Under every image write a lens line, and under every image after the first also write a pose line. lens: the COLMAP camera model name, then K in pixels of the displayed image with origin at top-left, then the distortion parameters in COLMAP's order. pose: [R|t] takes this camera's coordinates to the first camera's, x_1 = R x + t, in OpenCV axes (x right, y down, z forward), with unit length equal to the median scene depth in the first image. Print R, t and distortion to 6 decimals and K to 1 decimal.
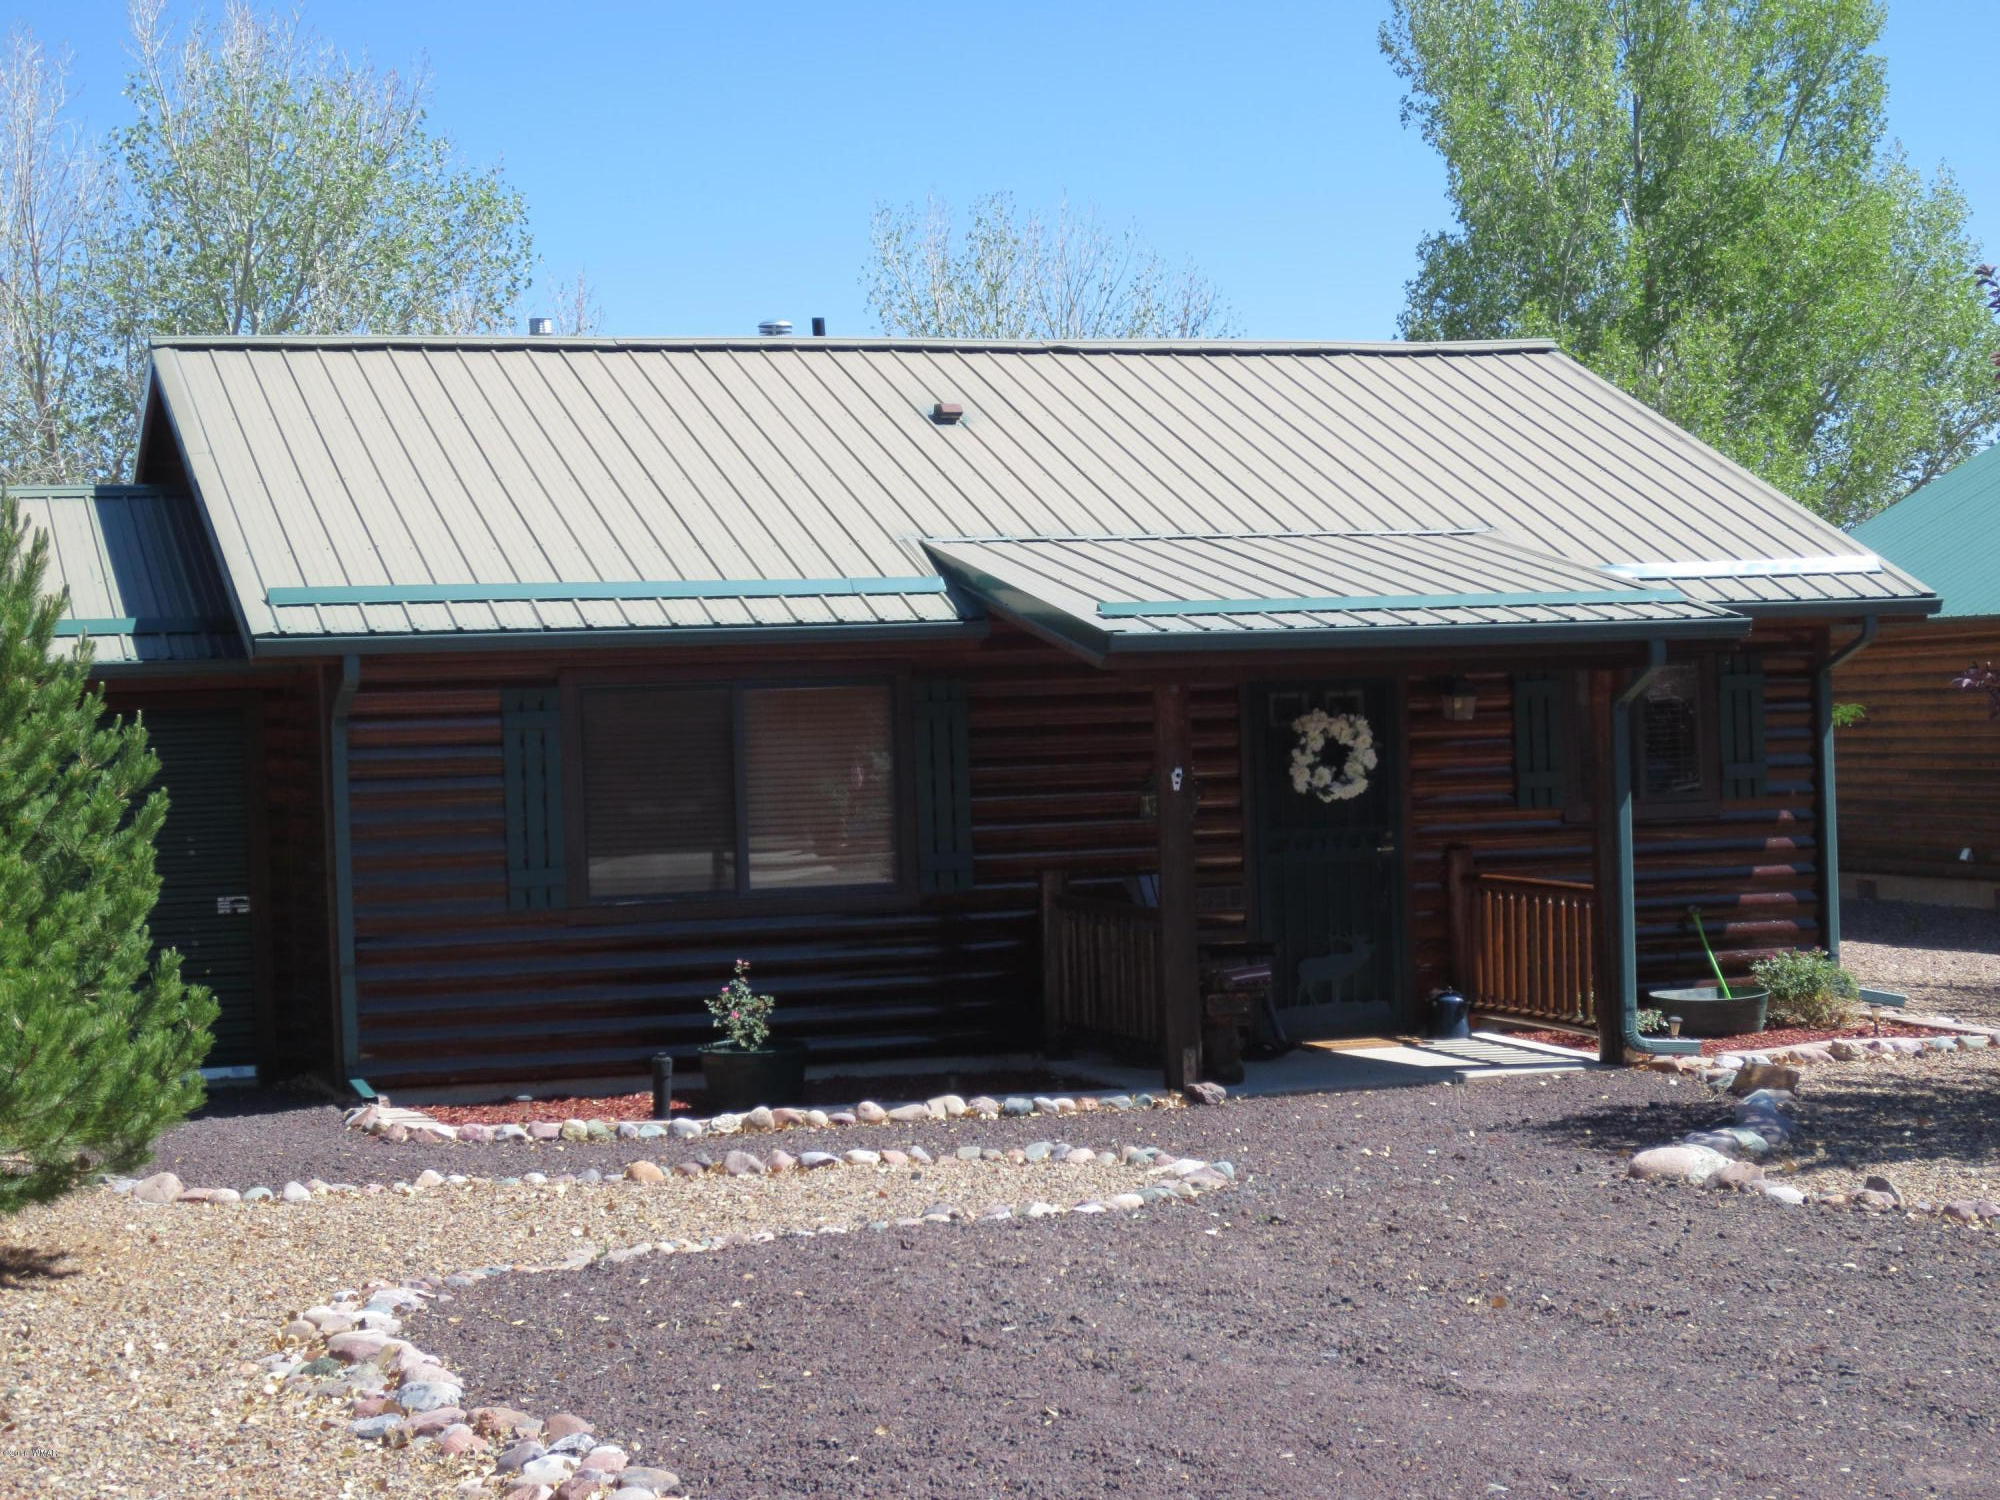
lens RADIAL K [[3872.2, 0, 1000.0], [0, 3872.2, 750.0], [0, 0, 1]] dist [0.054490, 0.161852]
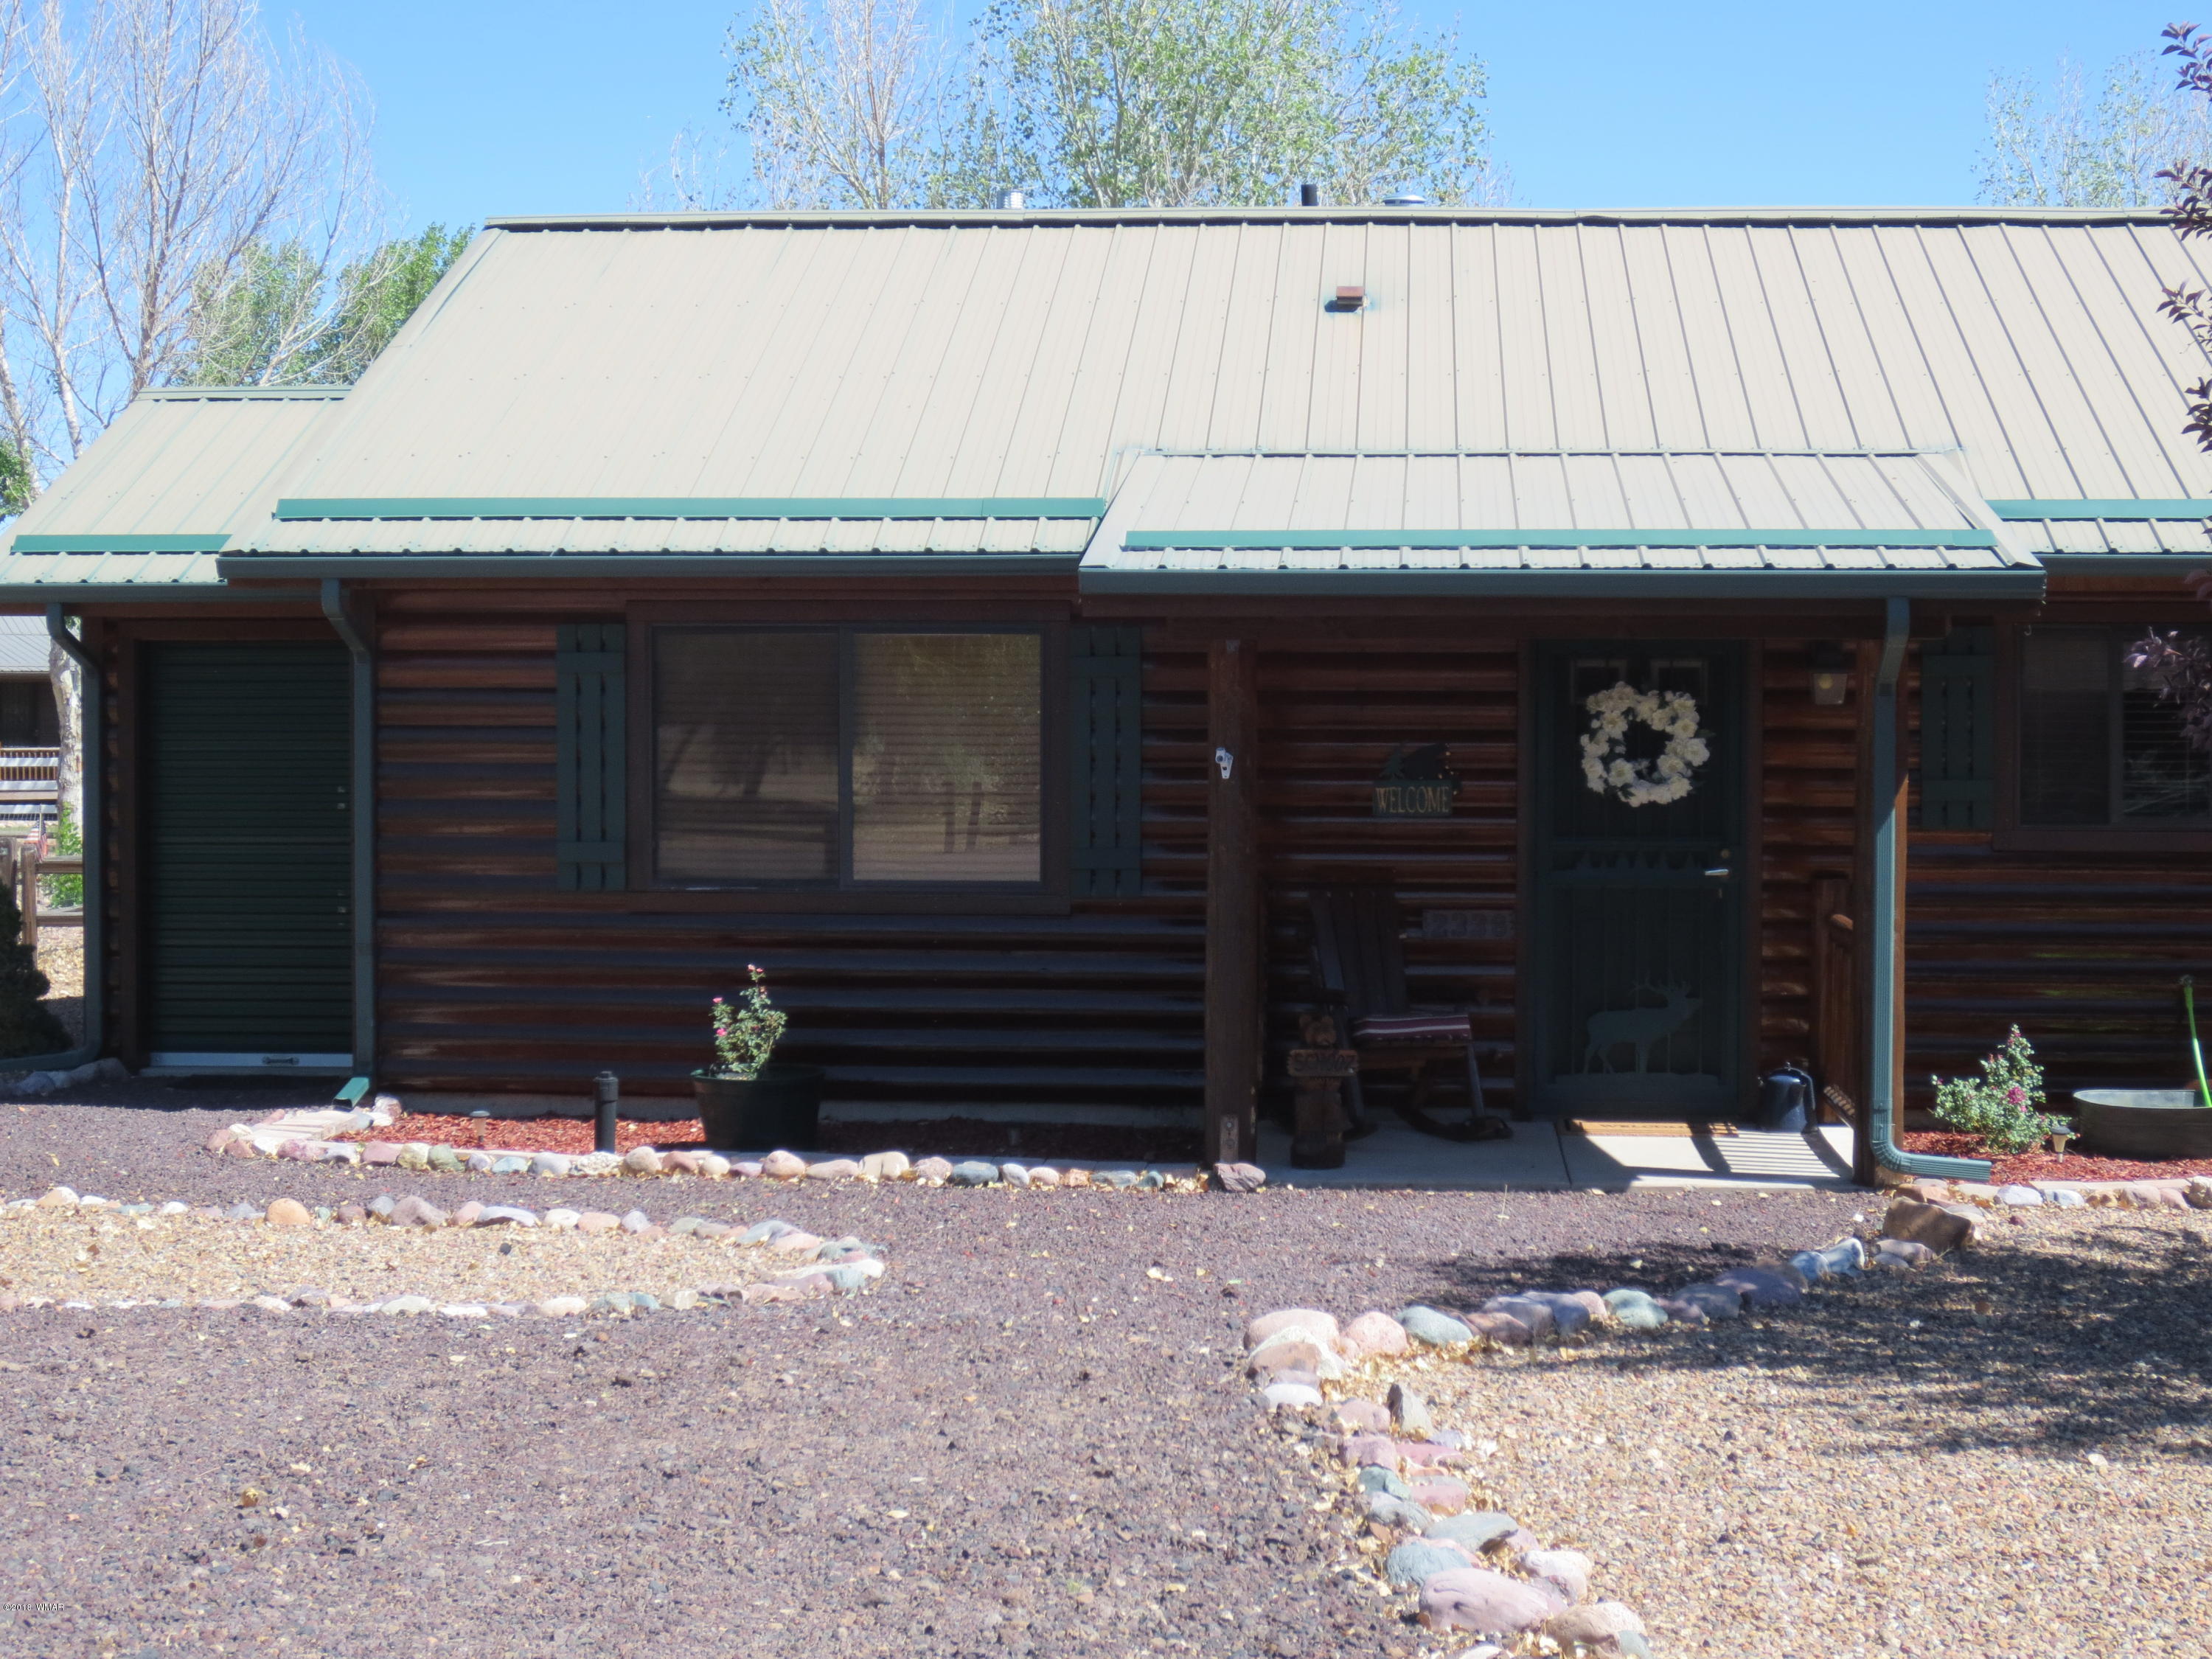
lens RADIAL K [[4282.7, 0, 1106.0], [0, 4282.7, 829.5], [0, 0, 1]] dist [0.054490, 0.161852]
pose [[0.887362, 0.050066, -0.458346, 0.381734], [-0.033807, 0.998476, 0.043616, -0.015206], [0.459831, -0.023208, 0.887703, 0.214383]]
